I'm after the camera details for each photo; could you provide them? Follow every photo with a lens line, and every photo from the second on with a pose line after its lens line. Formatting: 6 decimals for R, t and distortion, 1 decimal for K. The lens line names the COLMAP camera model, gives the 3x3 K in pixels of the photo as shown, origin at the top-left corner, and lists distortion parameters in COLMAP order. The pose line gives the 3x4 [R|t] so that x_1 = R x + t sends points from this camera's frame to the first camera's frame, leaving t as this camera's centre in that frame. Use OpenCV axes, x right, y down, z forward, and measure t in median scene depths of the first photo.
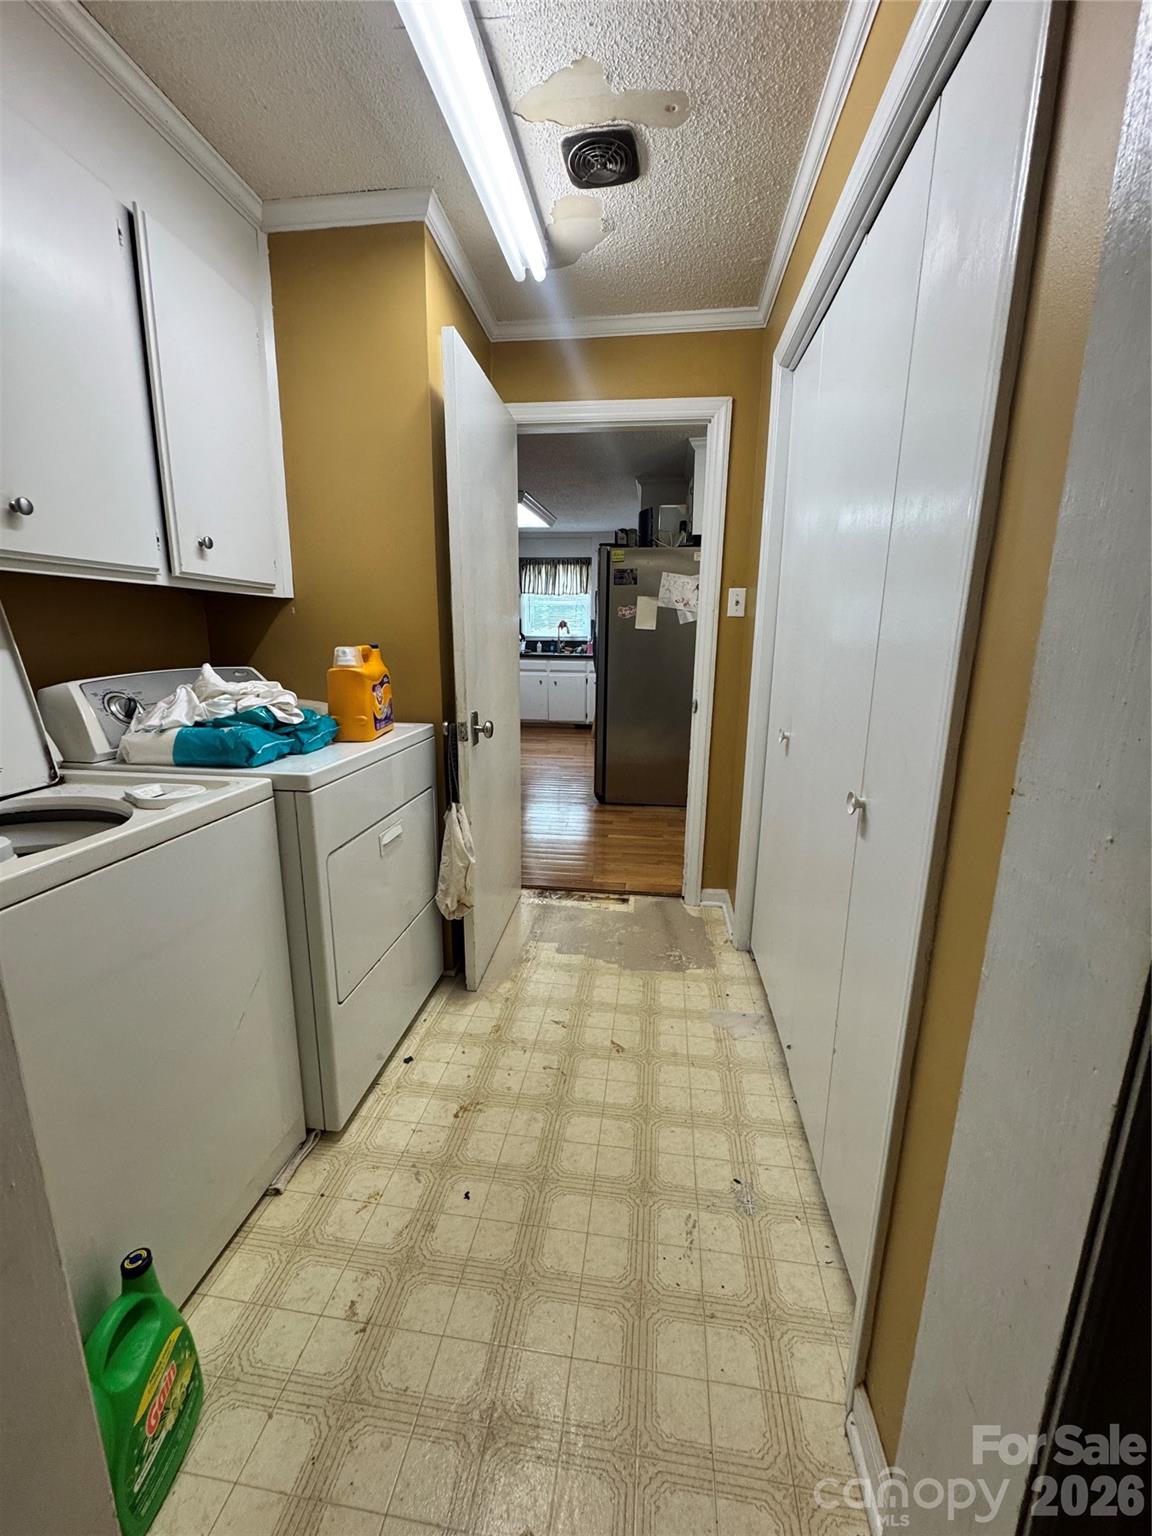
lens RADIAL K [[623.4, 0, 575.0], [0, 623.4, 767.7], [0, 0, 1]] dist [-0.000352, -0.000068]
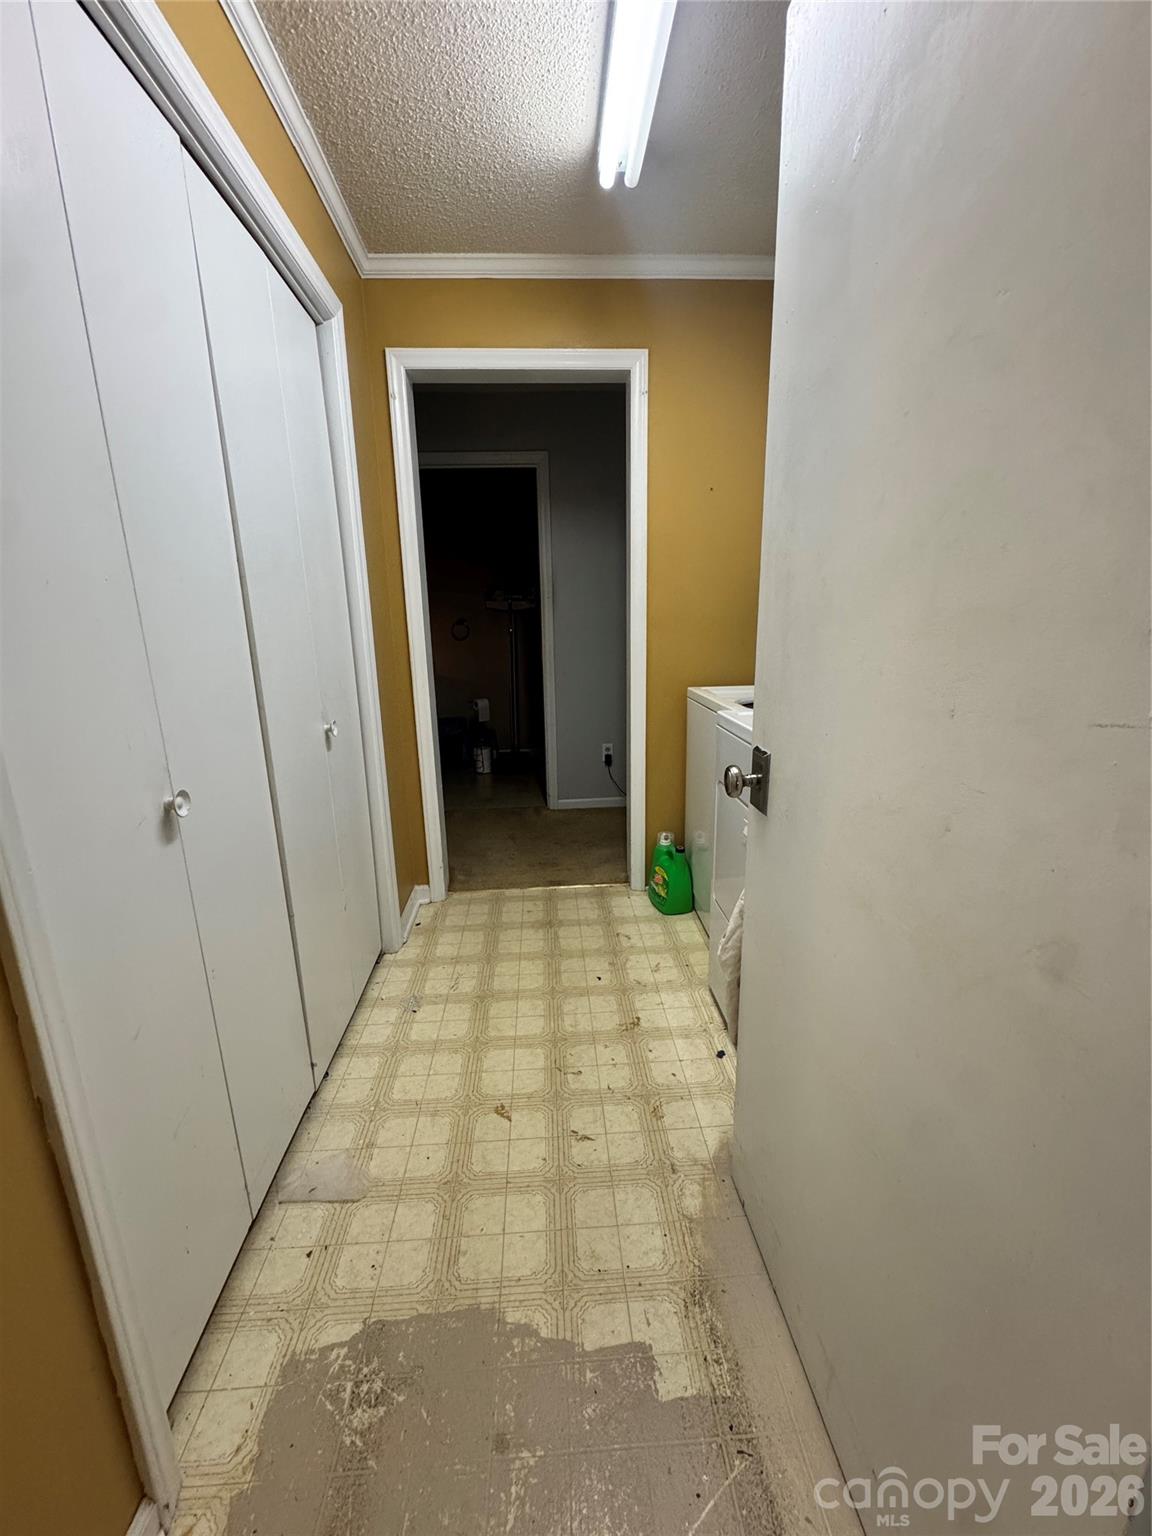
lens RADIAL K [[623.4, 0, 577.4], [0, 623.4, 770.5], [0, 0, 1]] dist [-0.000352, -0.000068]
pose [[-0.981068, 0.056805, -0.185145, 0.108868], [-0.029761, 0.900435, 0.433972, -0.357076], [0.191363, 0.431266, -0.881697, 1.715052]]
